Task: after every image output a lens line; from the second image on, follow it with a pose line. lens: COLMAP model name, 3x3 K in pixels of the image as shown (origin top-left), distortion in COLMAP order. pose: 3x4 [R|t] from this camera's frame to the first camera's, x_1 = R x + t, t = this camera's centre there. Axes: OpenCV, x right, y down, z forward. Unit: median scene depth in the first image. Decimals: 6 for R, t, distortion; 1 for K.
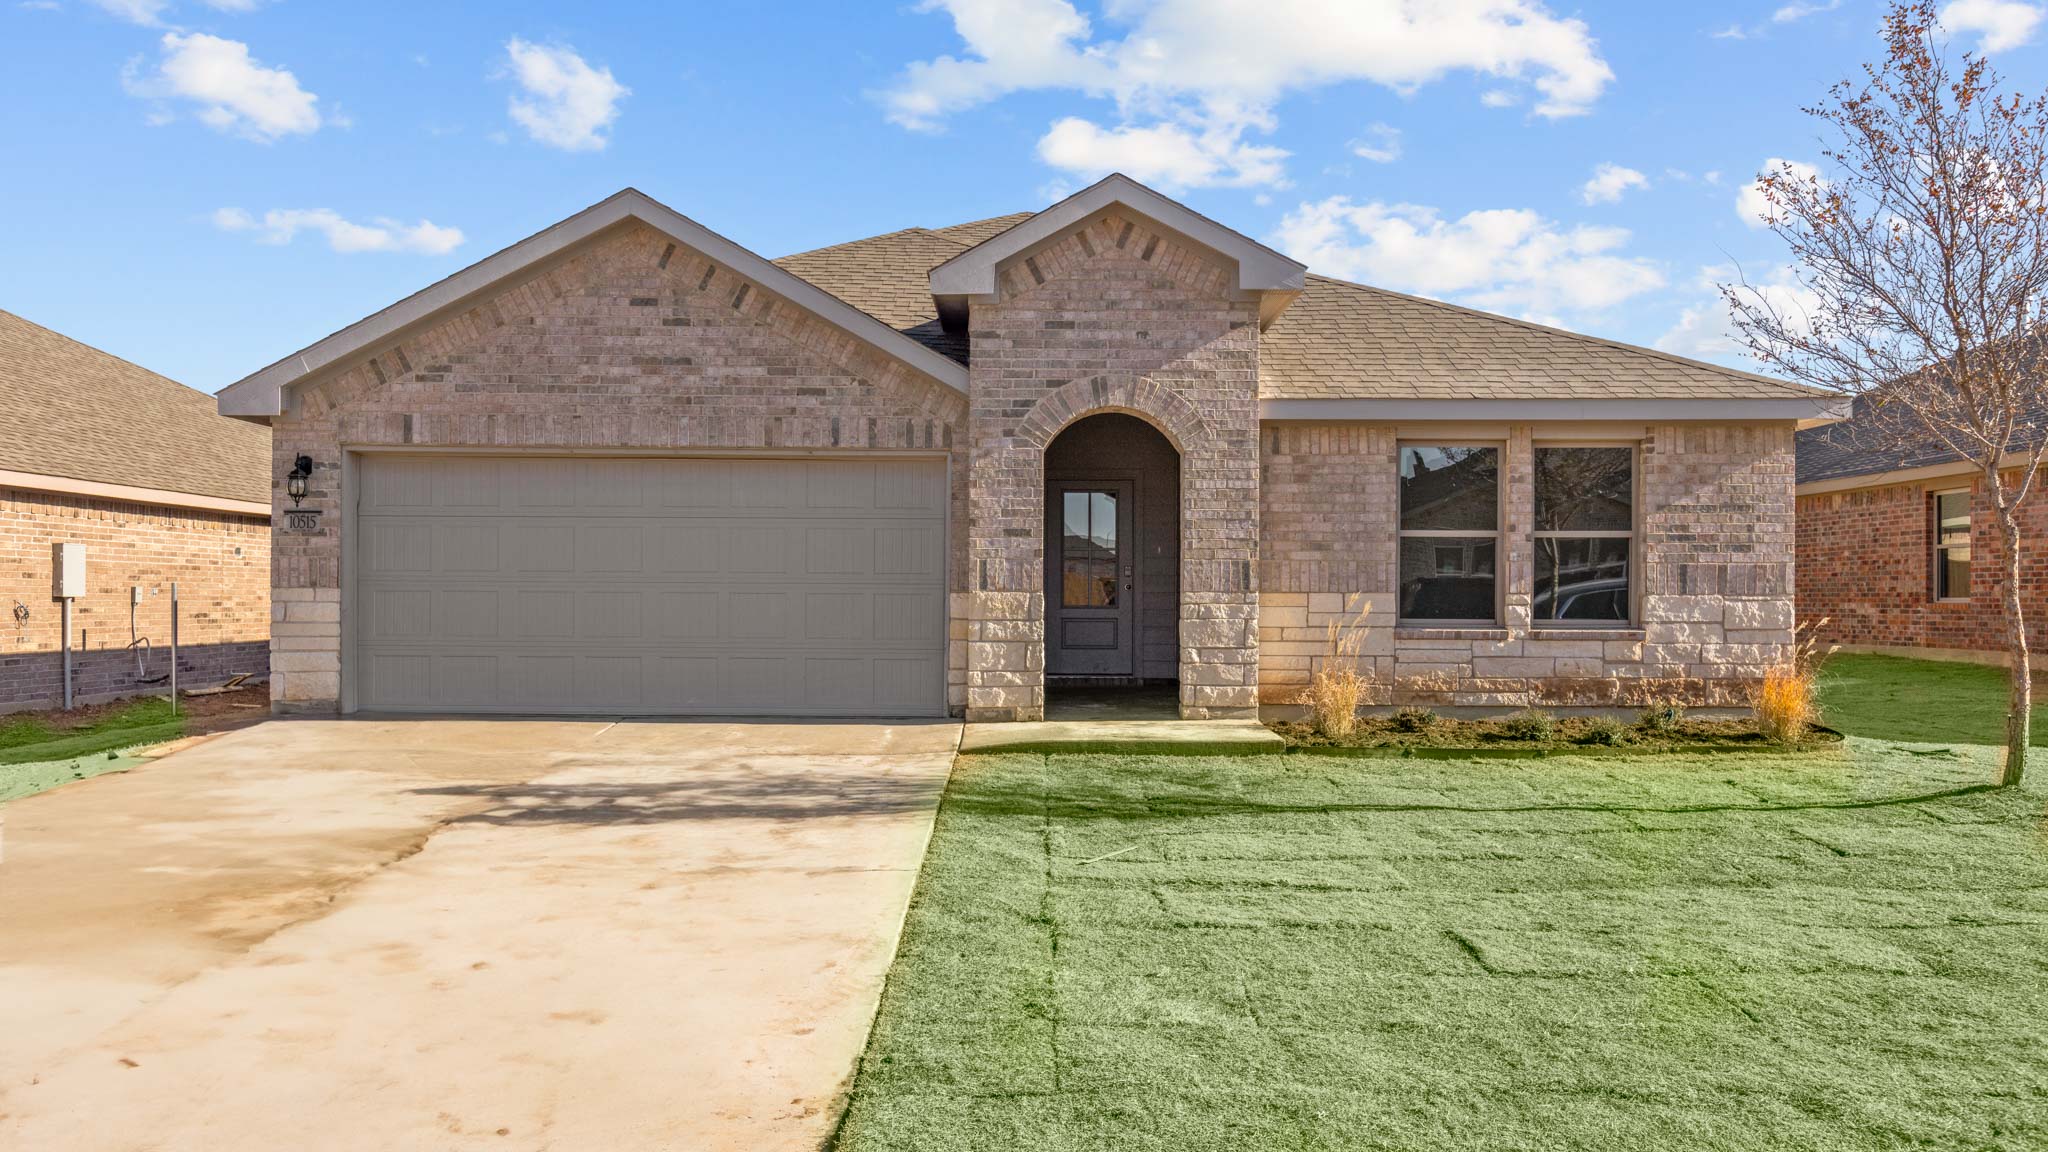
lens RADIAL K [[1403.8, 0, 1024.9], [0, 1403.8, 584.5], [0, 0, 1]] dist [-0.001841, -0.001392]
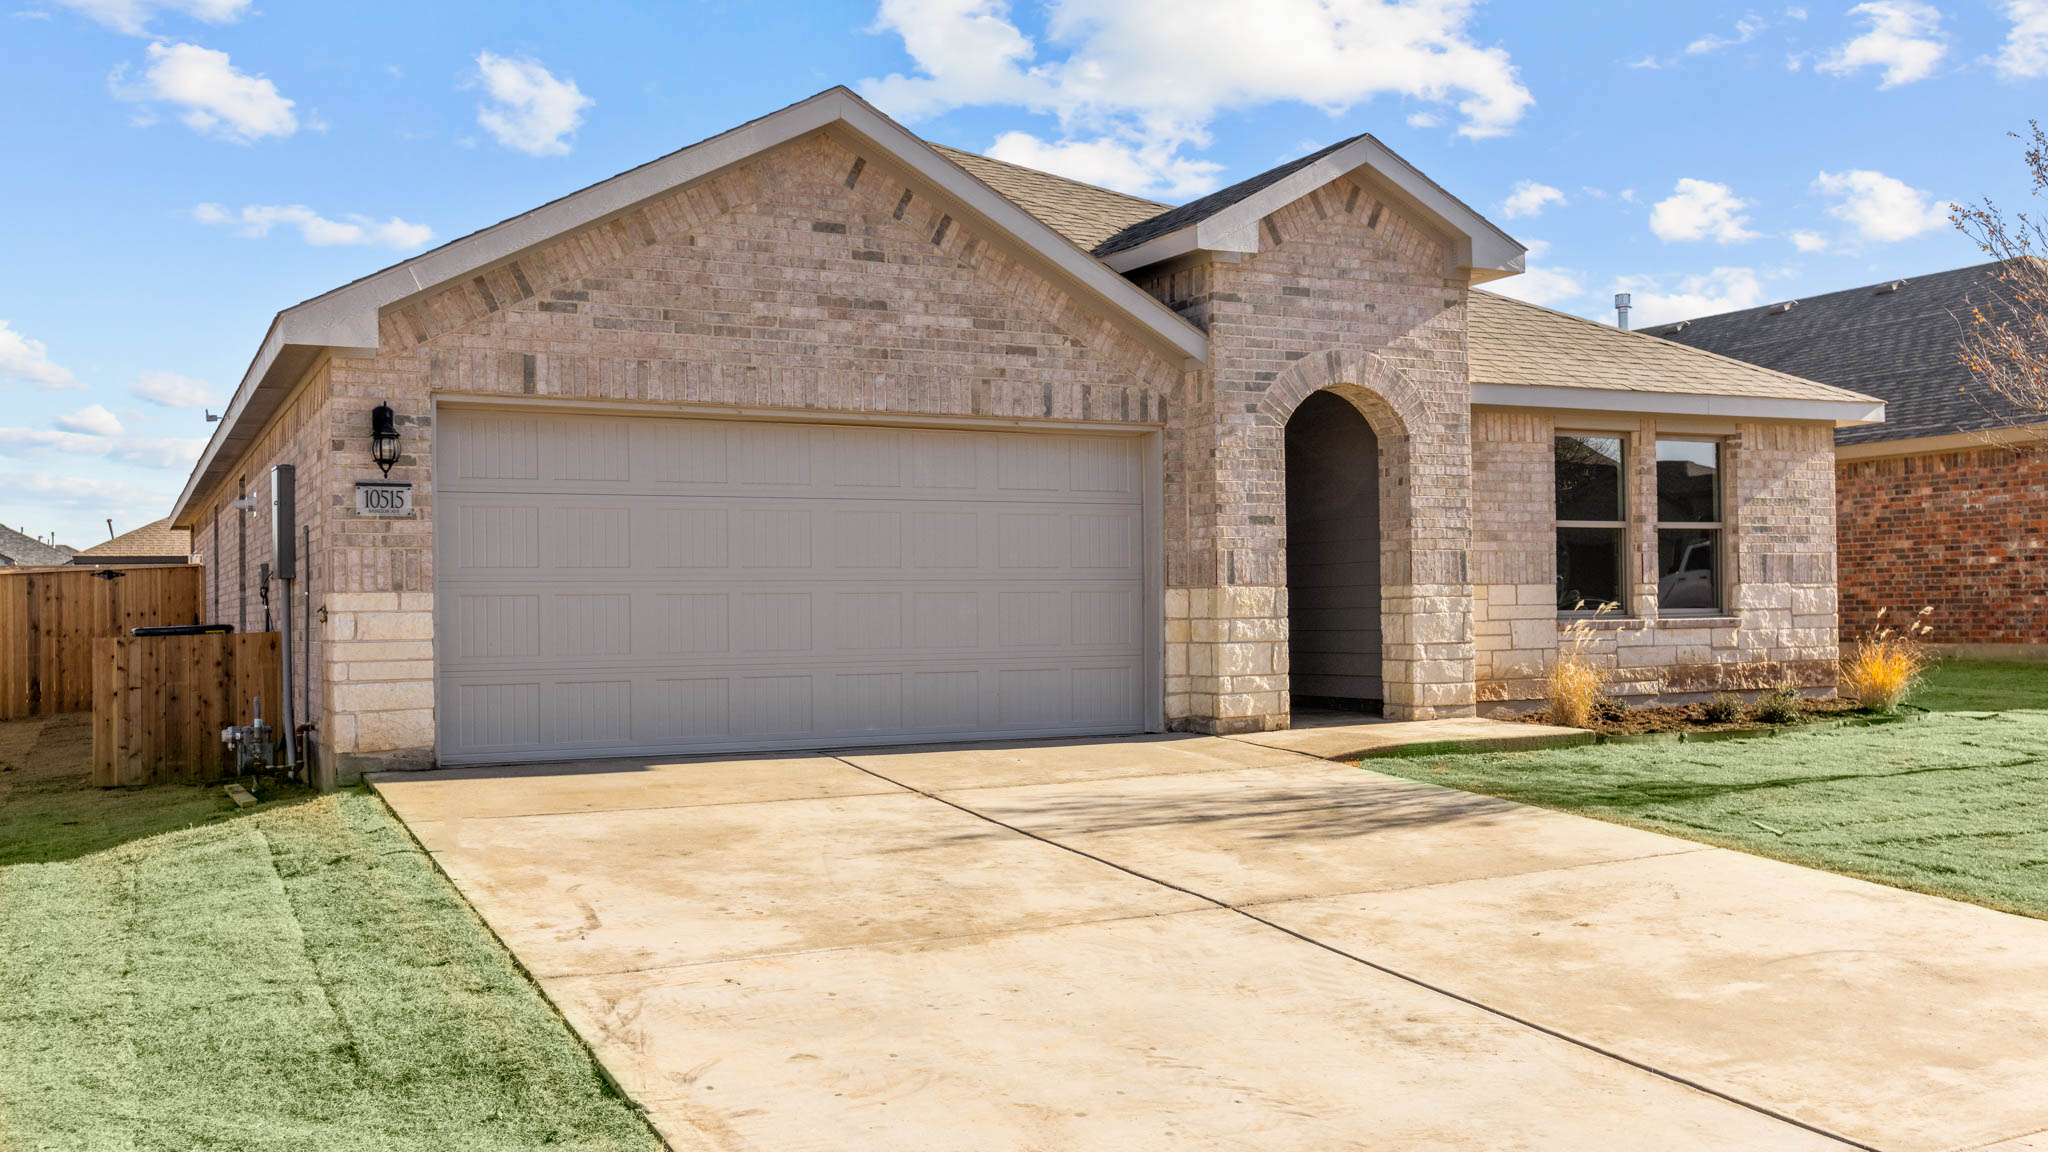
lens RADIAL K [[1813.3, 0, 1024.1], [0, 1813.3, 572.0], [0, 0, 1]] dist [-0.010126, 0.000210]
pose [[0.891231, -0.006739, 0.453500, -0.644358], [0.013288, 0.999848, -0.011257, 0.006915], [-0.453355, 0.016059, 0.891185, 0.037505]]
